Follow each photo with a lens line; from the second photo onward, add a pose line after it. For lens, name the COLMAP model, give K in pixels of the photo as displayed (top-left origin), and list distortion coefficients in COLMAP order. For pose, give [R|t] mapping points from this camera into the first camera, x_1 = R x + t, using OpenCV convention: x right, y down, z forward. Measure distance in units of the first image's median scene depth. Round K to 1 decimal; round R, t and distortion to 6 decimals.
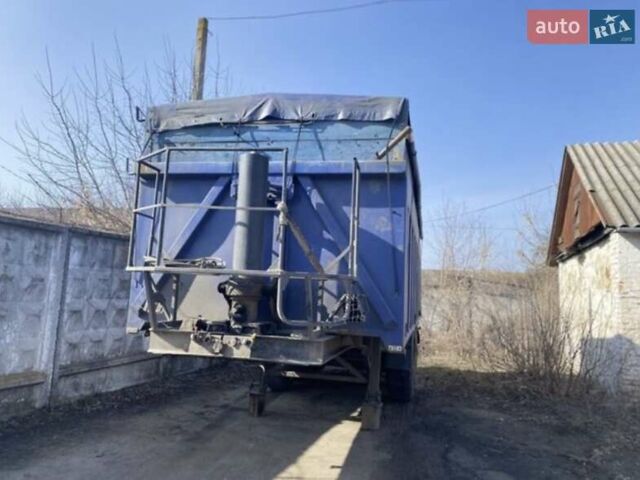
lens RADIAL K [[478.2, 0, 318.7], [0, 478.2, 240.4], [0, 0, 1]] dist [0.023607, -0.003746]
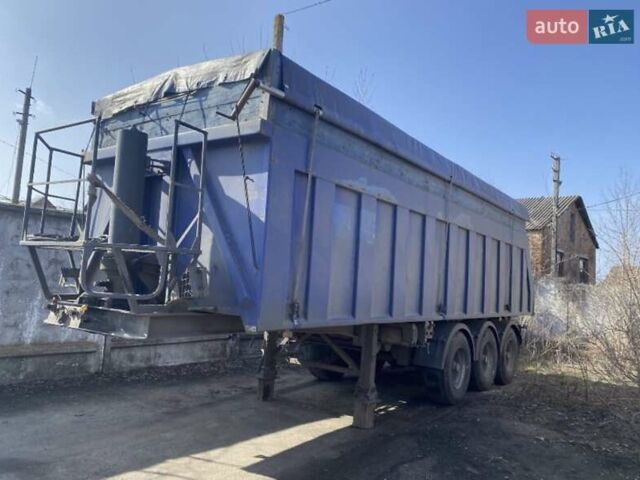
lens RADIAL K [[478.2, 0, 317.3], [0, 478.2, 238.6], [0, 0, 1]] dist [0.023607, -0.003746]
pose [[0.919336, -0.026193, -0.392600, 0.418761], [0.027218, 0.999625, -0.002956, 0.041700], [0.392530, -0.007968, 0.919704, 0.150566]]
